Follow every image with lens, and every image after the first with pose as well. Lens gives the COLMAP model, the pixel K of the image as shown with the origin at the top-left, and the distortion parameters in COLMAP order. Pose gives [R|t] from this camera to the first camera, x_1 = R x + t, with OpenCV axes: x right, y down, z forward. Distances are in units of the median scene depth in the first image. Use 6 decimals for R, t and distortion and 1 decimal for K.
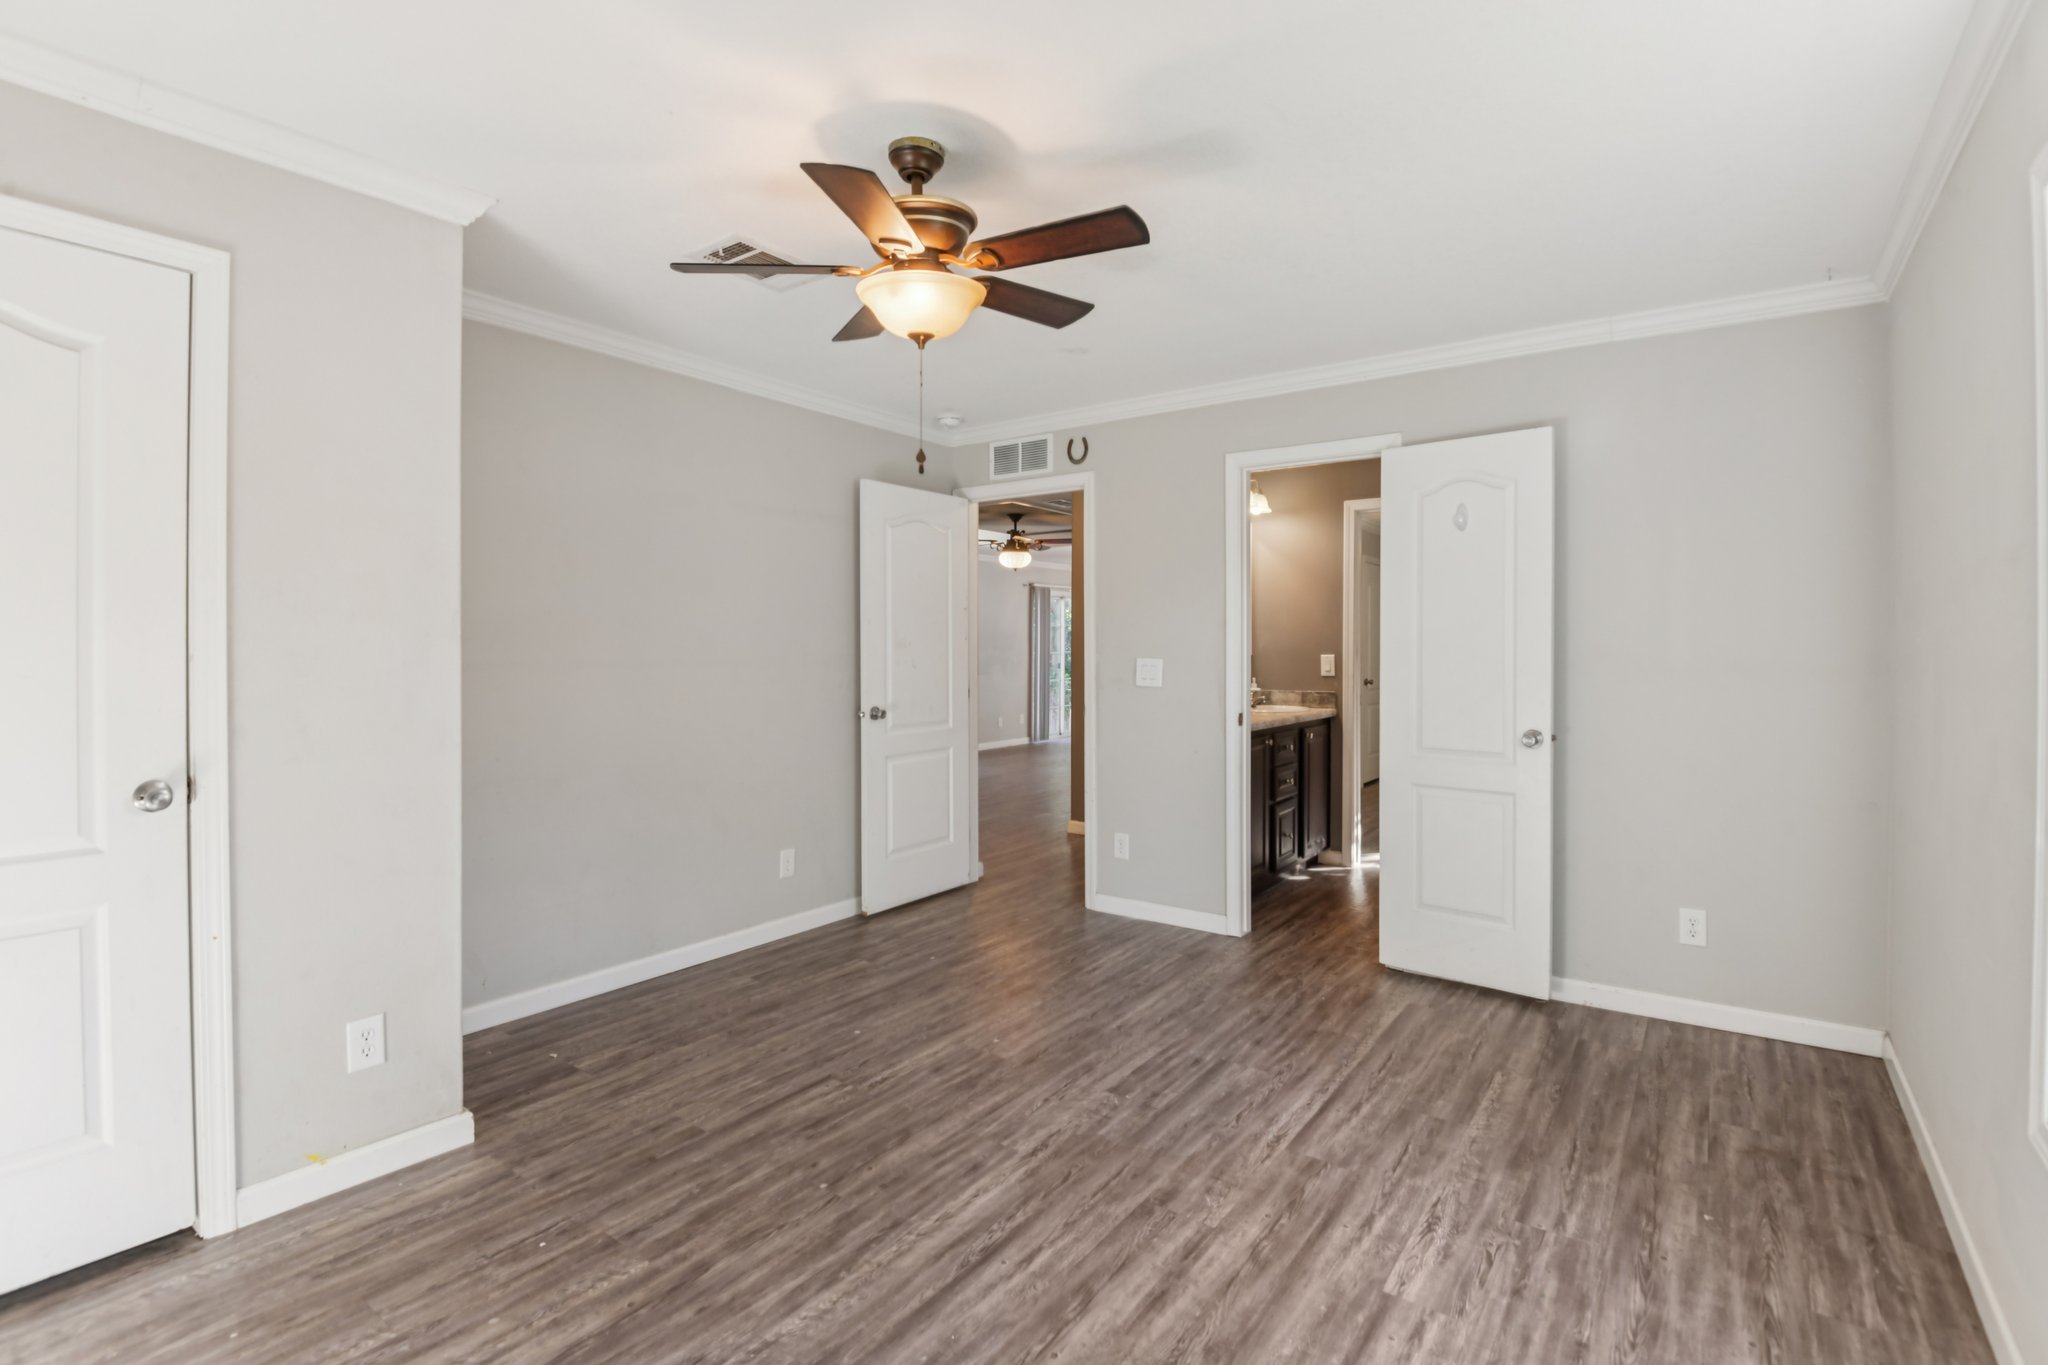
lens RADIAL K [[948.6, 0, 1026.8], [0, 948.6, 653.6], [0, 0, 1]] dist [0.010980, -0.026435]
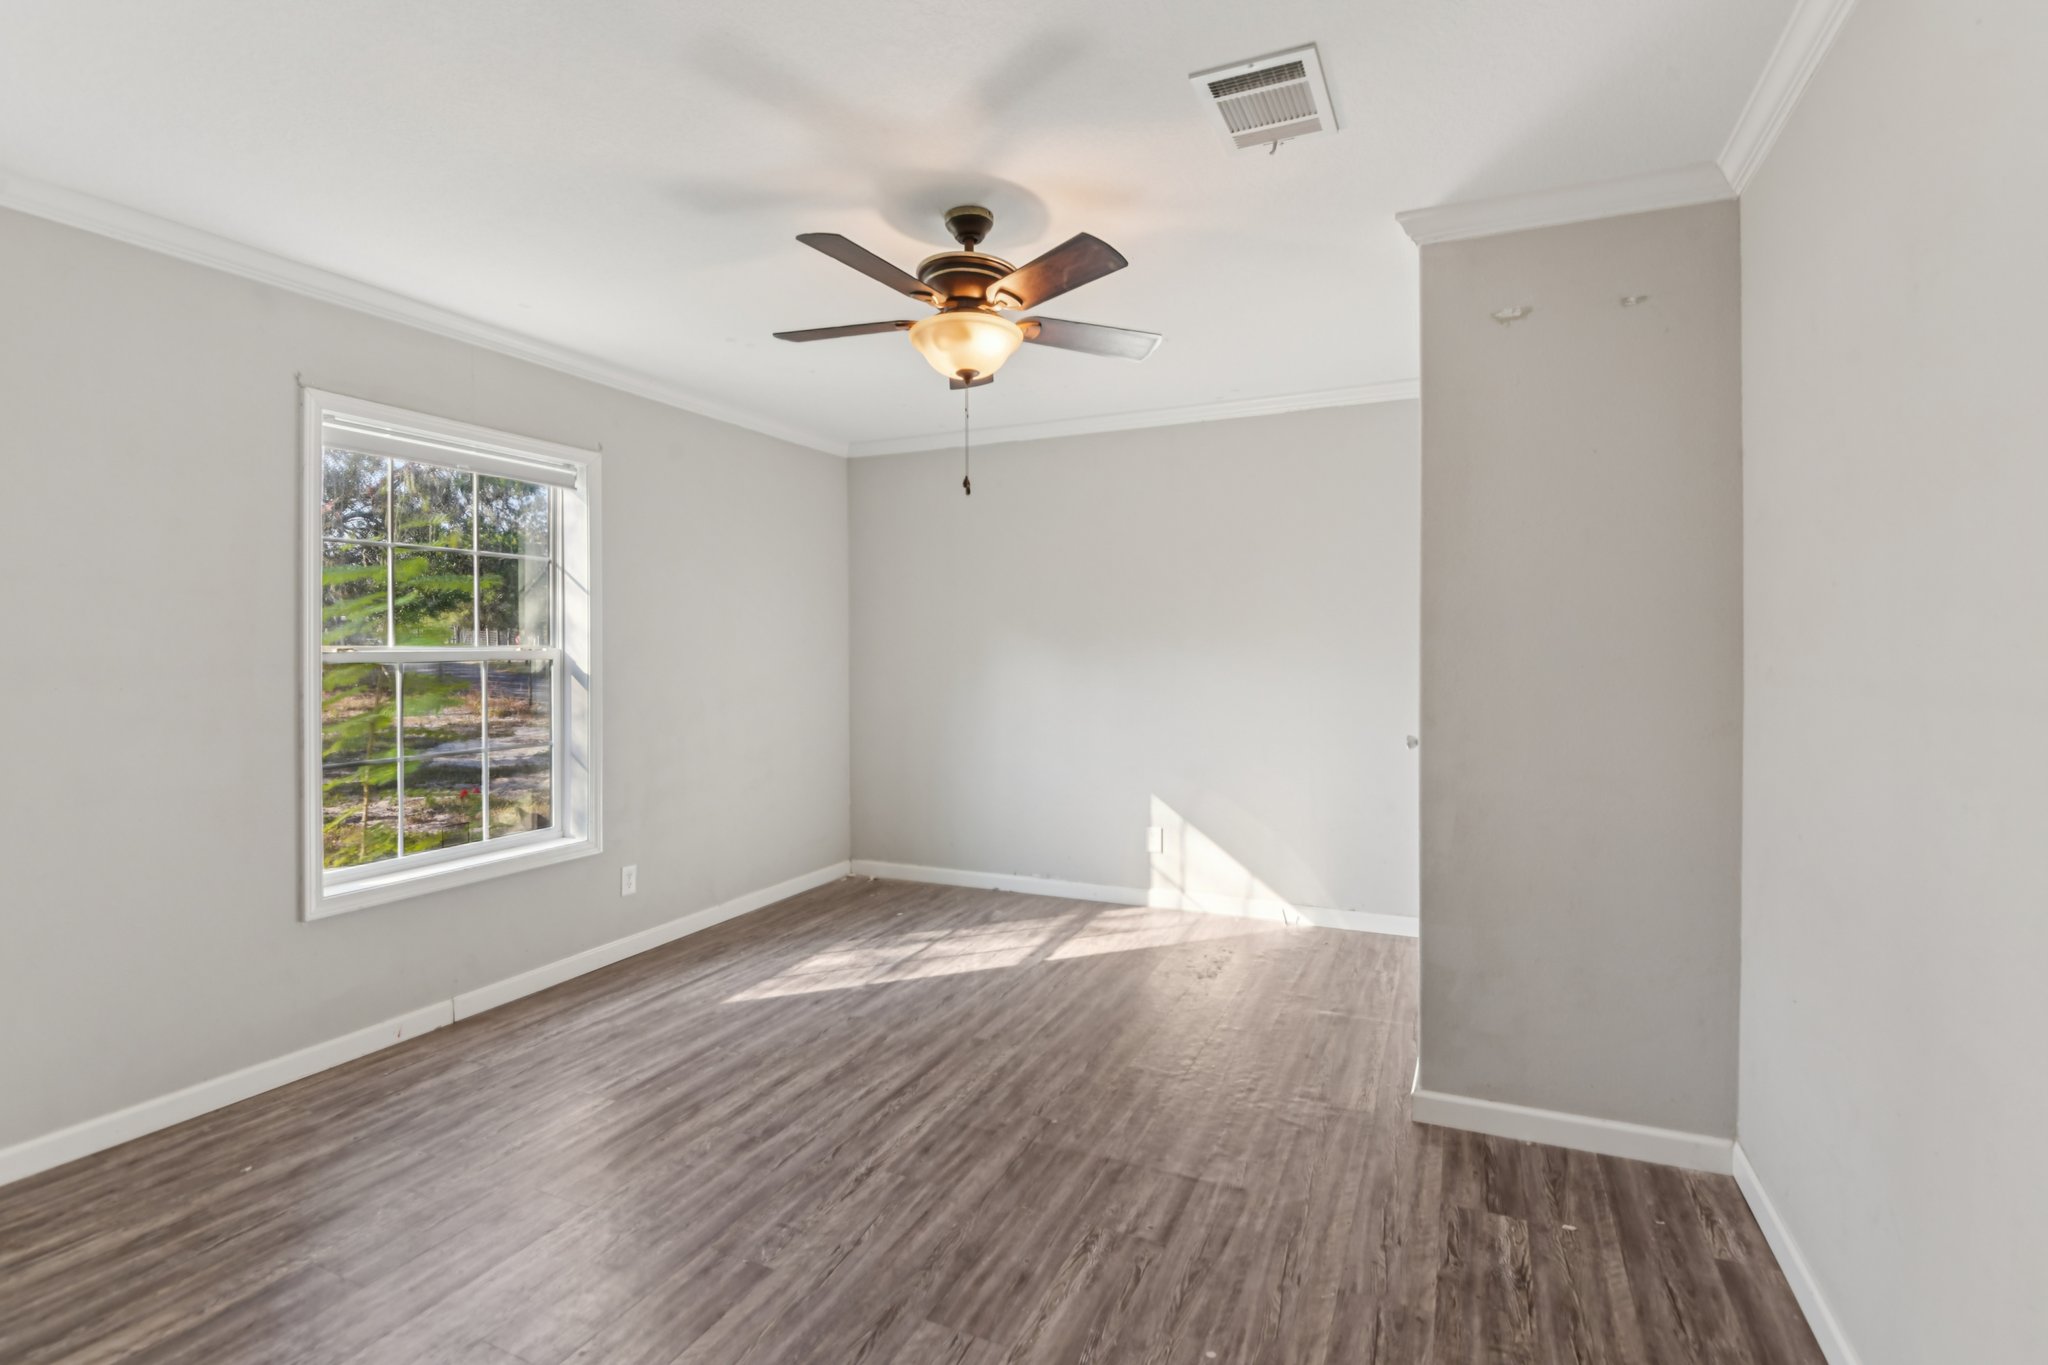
lens RADIAL K [[948.6, 0, 1026.8], [0, 948.6, 653.6], [0, 0, 1]] dist [0.010980, -0.026435]
pose [[-0.979315, 0.002151, -0.202331, 0.047376], [-0.000430, 0.999919, 0.012712, -0.015371], [0.202342, 0.012536, -0.979235, 2.056178]]
